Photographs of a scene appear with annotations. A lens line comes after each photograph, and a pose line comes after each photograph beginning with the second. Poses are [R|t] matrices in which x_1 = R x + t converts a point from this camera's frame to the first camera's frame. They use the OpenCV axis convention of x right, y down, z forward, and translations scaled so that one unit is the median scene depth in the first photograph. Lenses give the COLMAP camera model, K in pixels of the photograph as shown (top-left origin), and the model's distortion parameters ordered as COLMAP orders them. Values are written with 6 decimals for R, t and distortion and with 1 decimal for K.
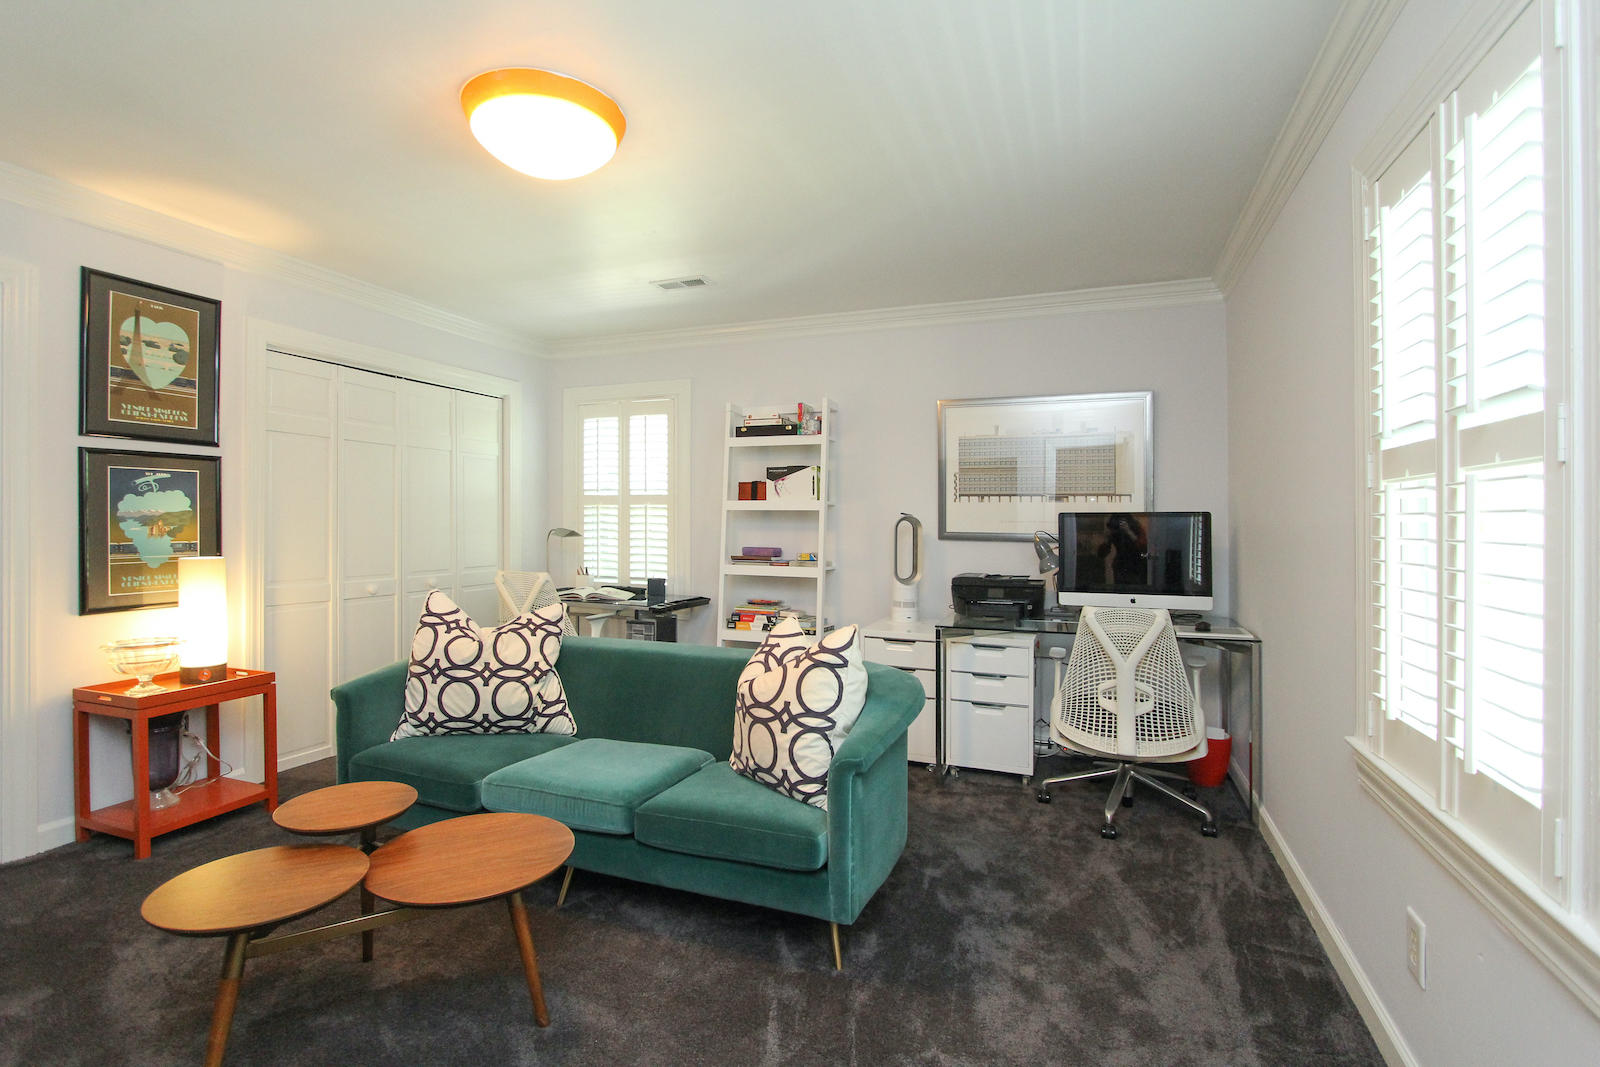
lens RADIAL K [[763.2, 0, 790.0], [0, 763.2, 526.2], [0, 0, 1]] dist [-0.016553, 0.002632]
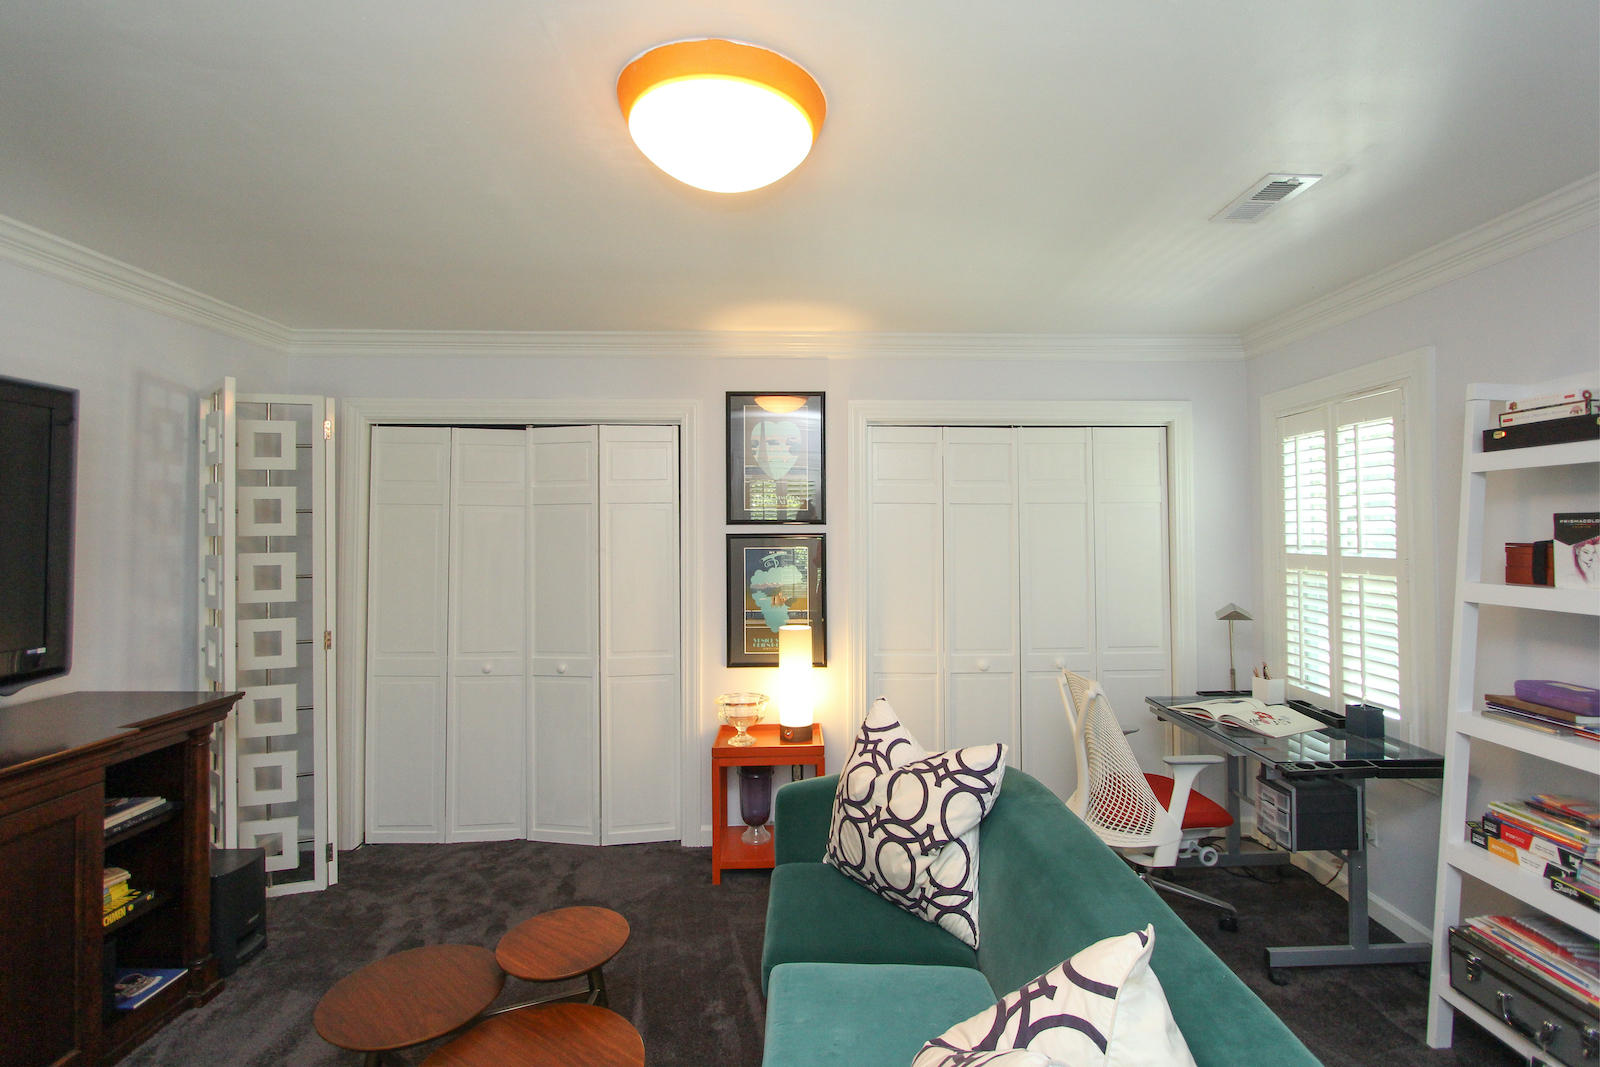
lens RADIAL K [[763.2, 0, 809.5], [0, 763.2, 533.3], [0, 0, 1]] dist [-0.016553, 0.002632]
pose [[0.397439, -0.012172, -0.917548, 0.232673], [0.005833, 0.999925, -0.010739, -0.073687], [0.917610, -0.001084, 0.397480, 0.496034]]
